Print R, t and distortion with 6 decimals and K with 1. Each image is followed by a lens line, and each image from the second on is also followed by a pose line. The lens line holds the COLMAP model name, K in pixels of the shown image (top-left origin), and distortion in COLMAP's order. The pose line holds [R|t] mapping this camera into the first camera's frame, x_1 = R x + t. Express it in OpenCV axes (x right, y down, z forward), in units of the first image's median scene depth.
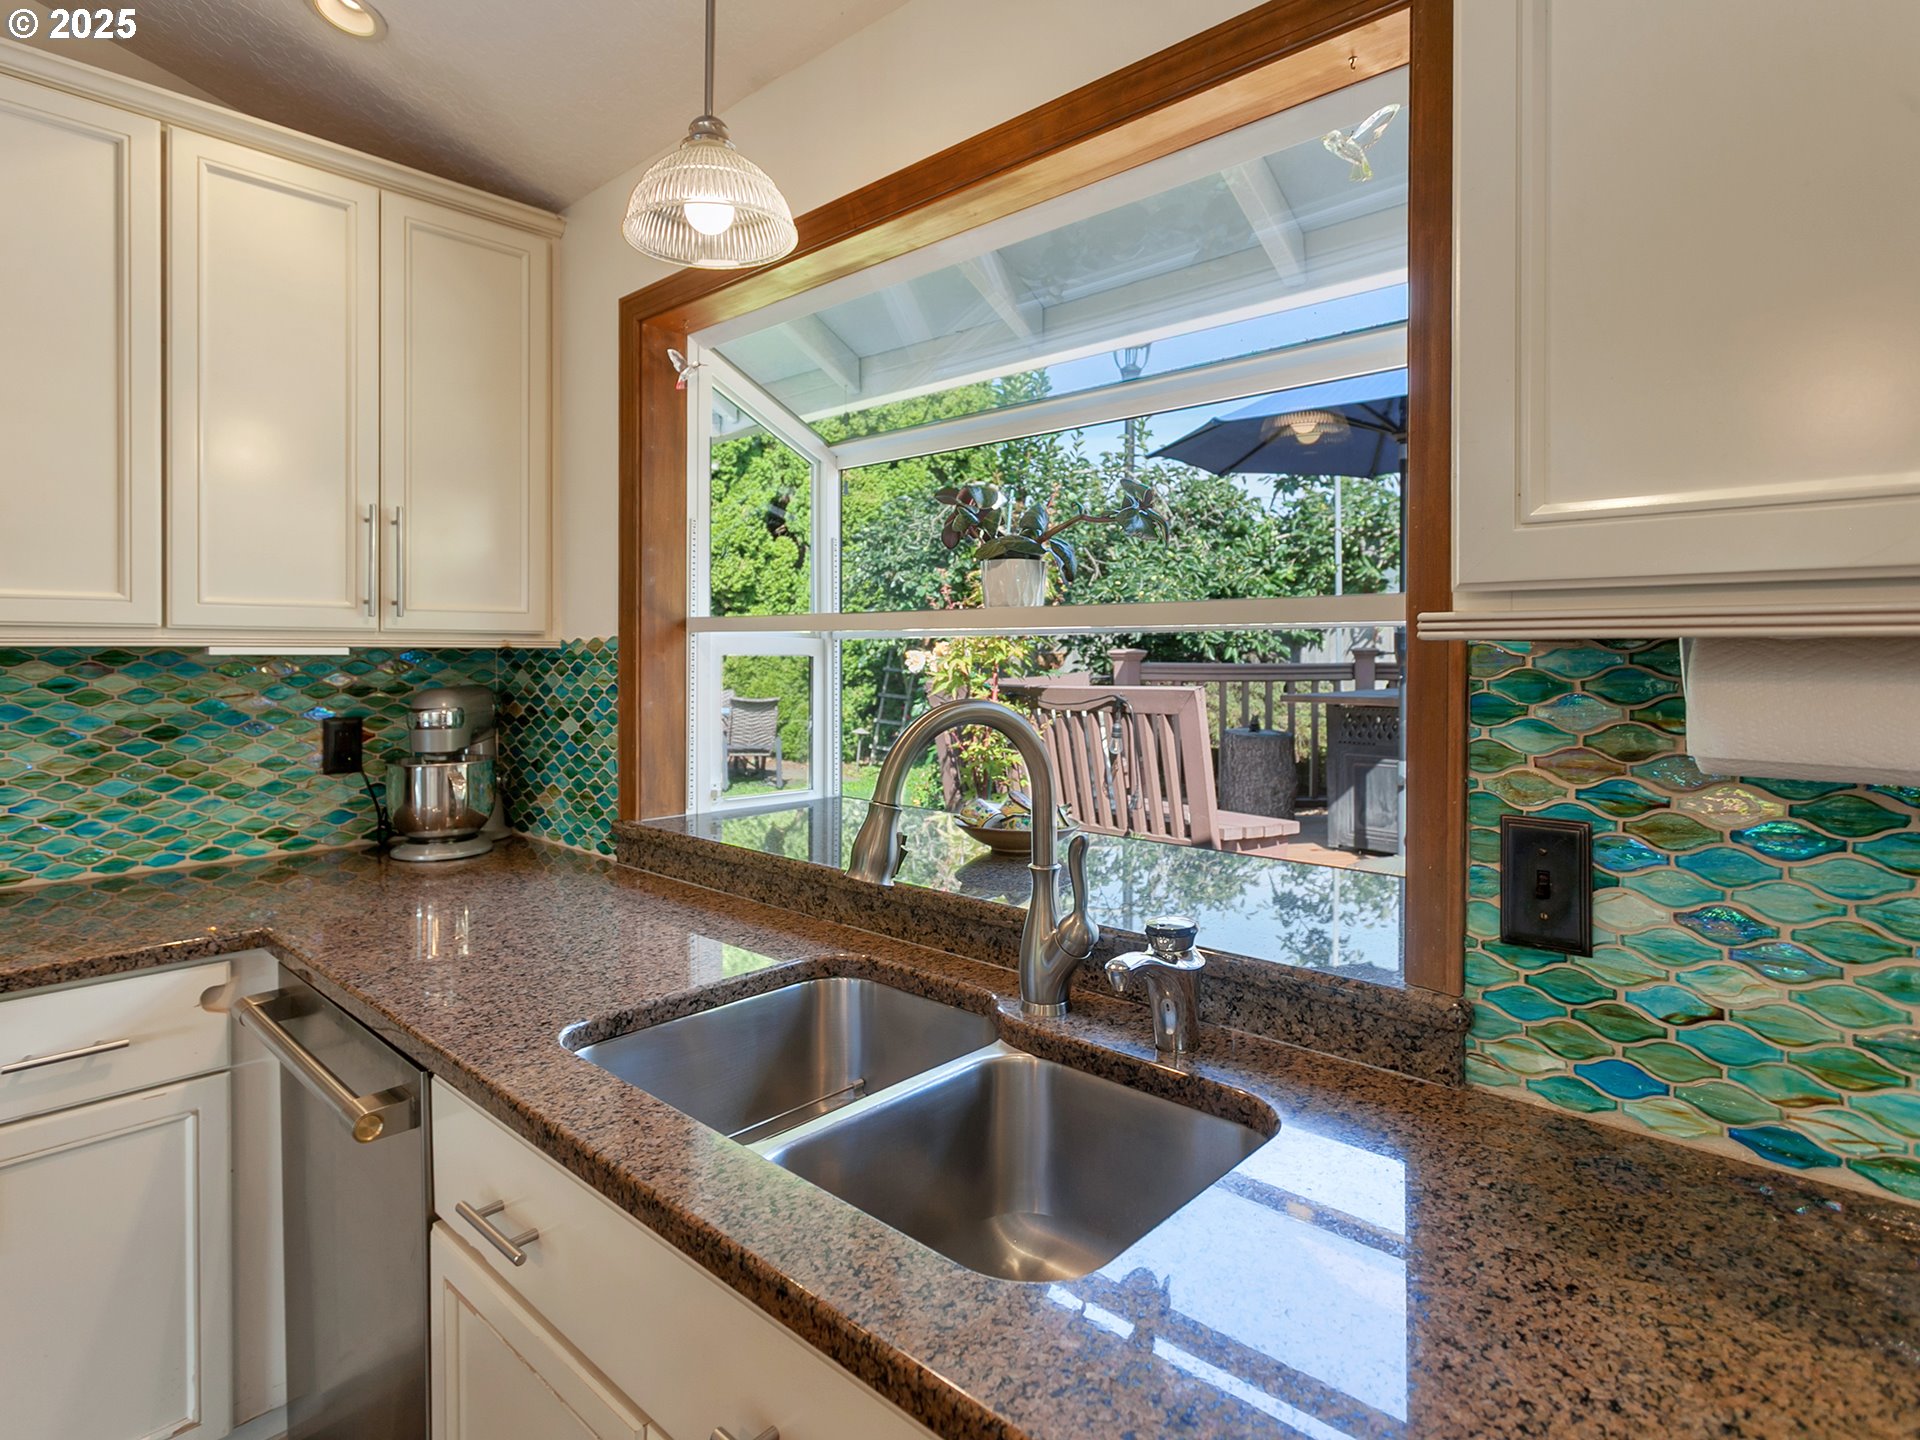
lens RADIAL K [[1020.7, 0, 937.4], [0, 1020.7, 645.8], [0, 0, 1]] dist [0.001550, -0.000030]
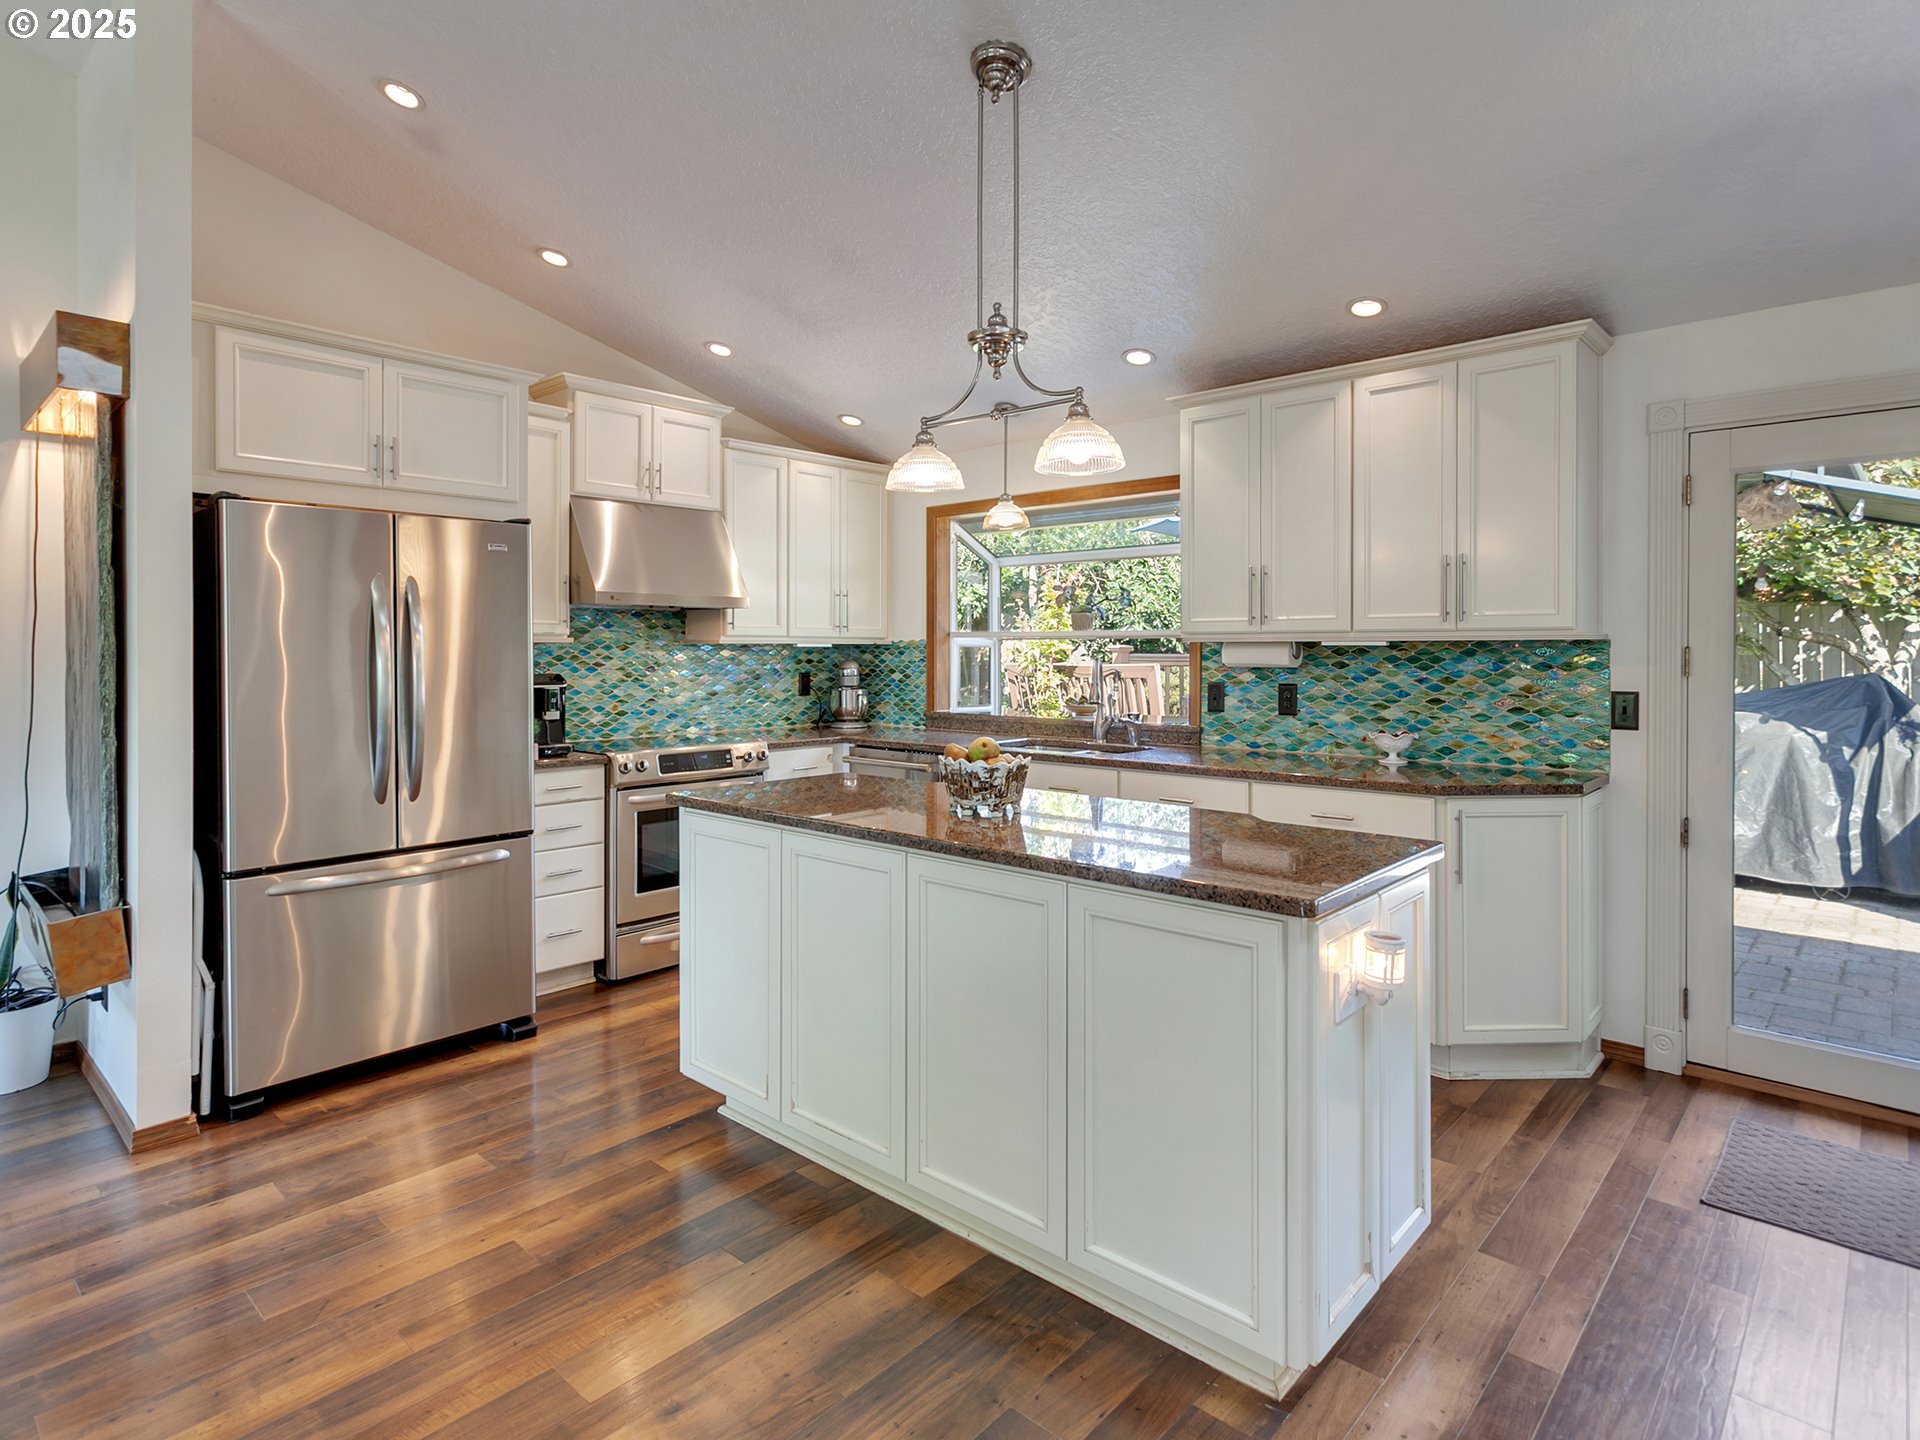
lens RADIAL K [[1048.8, 0, 945.8], [0, 1048.8, 655.5], [0, 0, 1]] dist [0.002498, 0.001031]
pose [[0.999739, -0.000748, 0.022815, -0.314312], [0.000474, 0.999928, 0.012007, -0.000436], [-0.022822, -0.011993, 0.999668, -1.574962]]
